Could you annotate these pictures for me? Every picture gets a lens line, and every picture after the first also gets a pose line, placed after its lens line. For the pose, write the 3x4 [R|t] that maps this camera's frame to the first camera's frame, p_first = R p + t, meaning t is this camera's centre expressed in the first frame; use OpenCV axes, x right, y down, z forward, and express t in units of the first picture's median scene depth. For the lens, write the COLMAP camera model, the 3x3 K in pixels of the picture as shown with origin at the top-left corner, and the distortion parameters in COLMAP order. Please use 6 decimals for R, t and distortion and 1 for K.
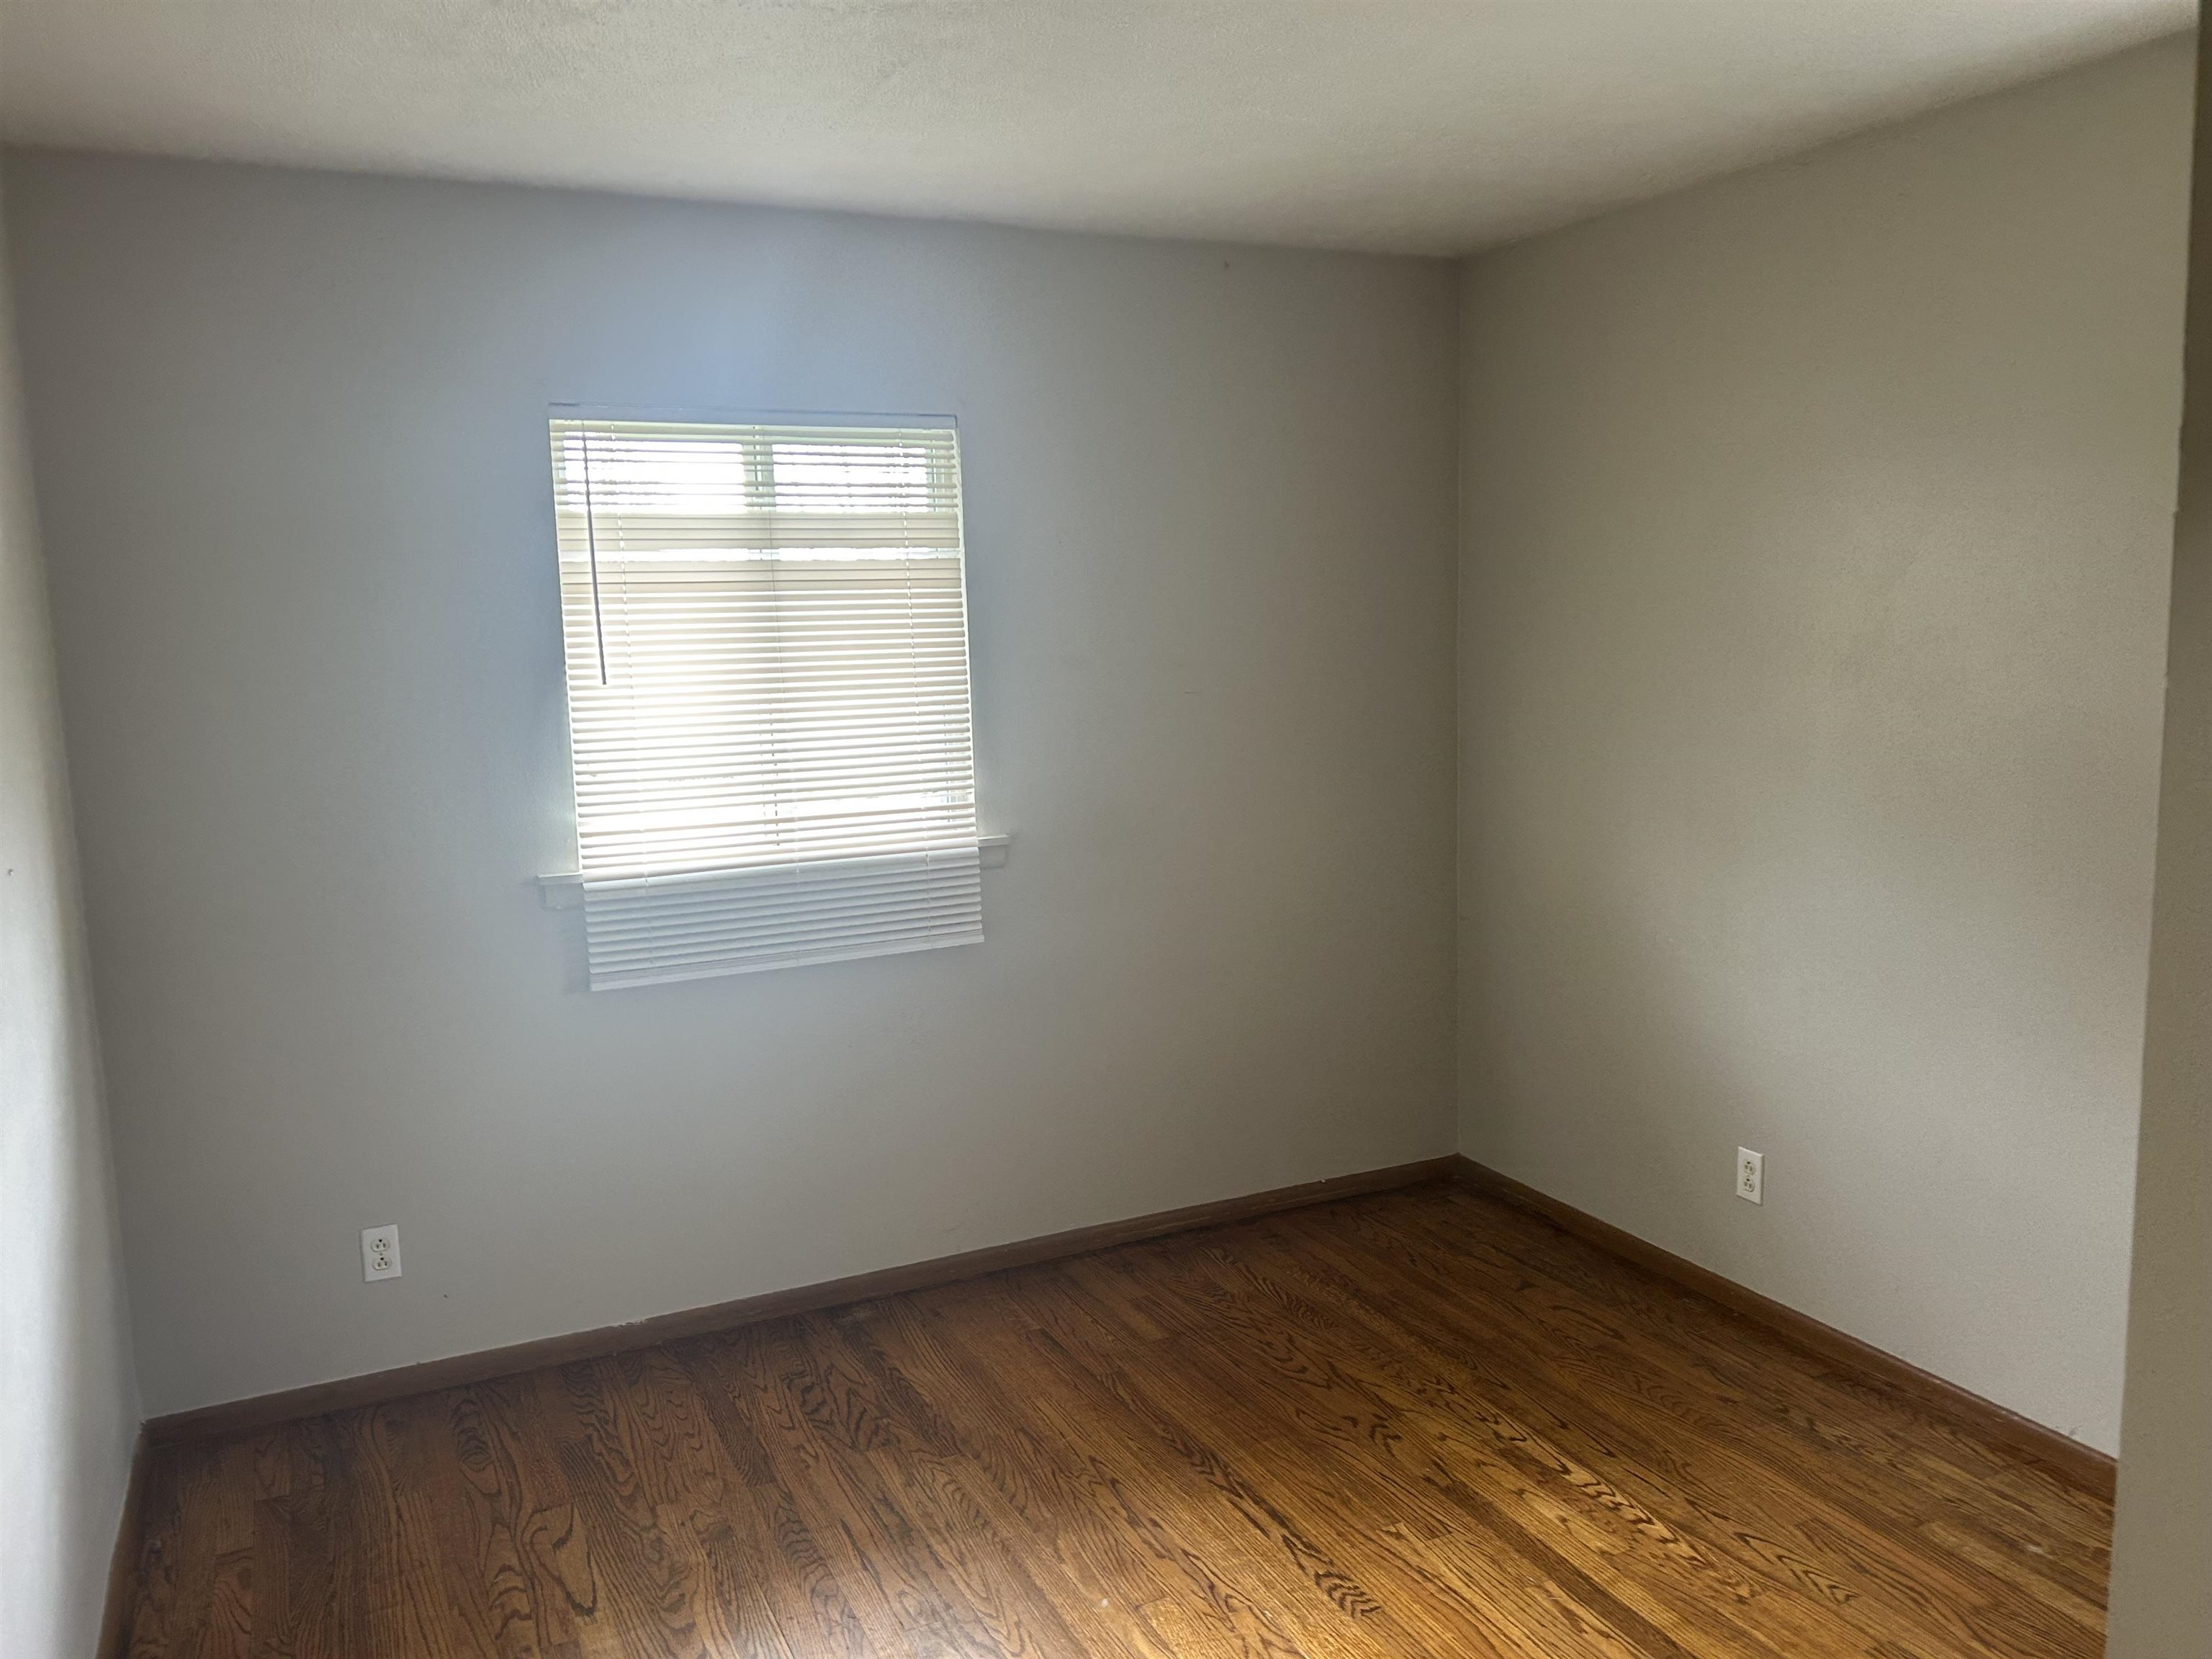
lens RADIAL K [[1653.8, 0, 1110.4], [0, 1653.8, 830.1], [0, 0, 1]] dist [0.057735, -0.056977]
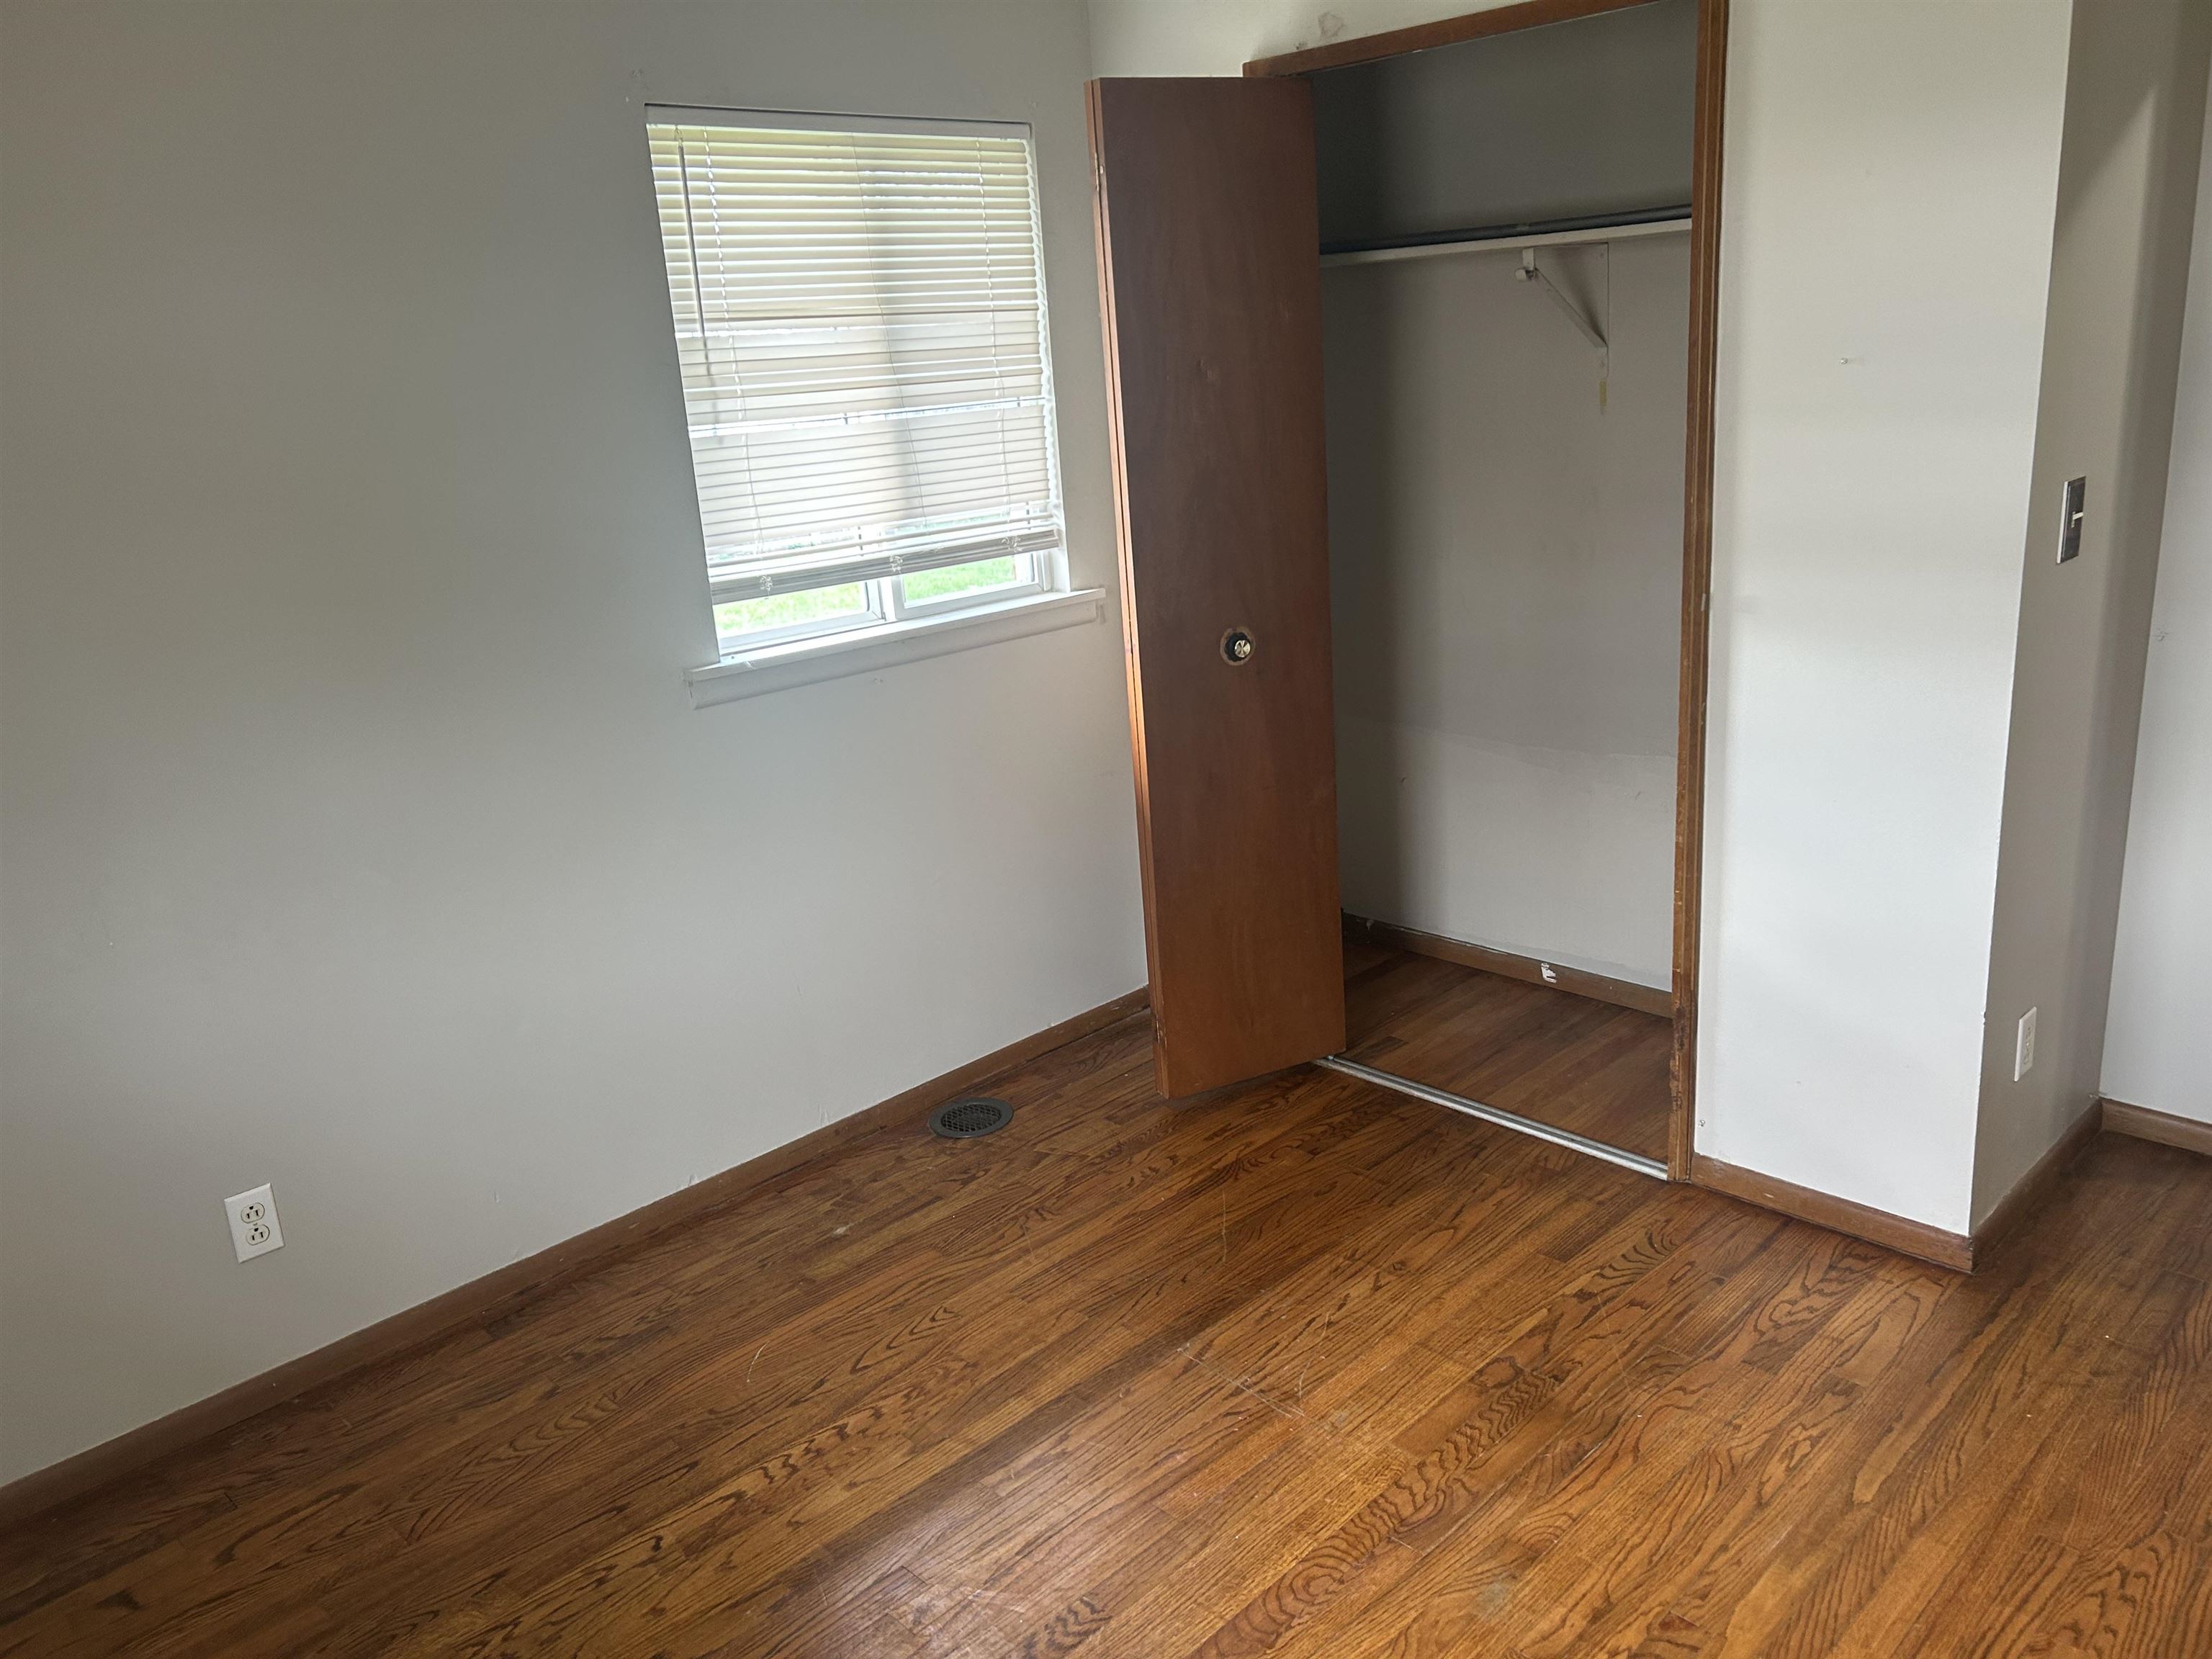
lens RADIAL K [[1653.8, 0, 1108.6], [0, 1653.8, 827.4], [0, 0, 1]] dist [0.057735, -0.056977]
pose [[-0.311830, -0.220511, 0.924195, -0.442009], [0.206874, 0.933603, 0.292556, -0.109876], [-0.927343, 0.282420, -0.245507, 0.920329]]
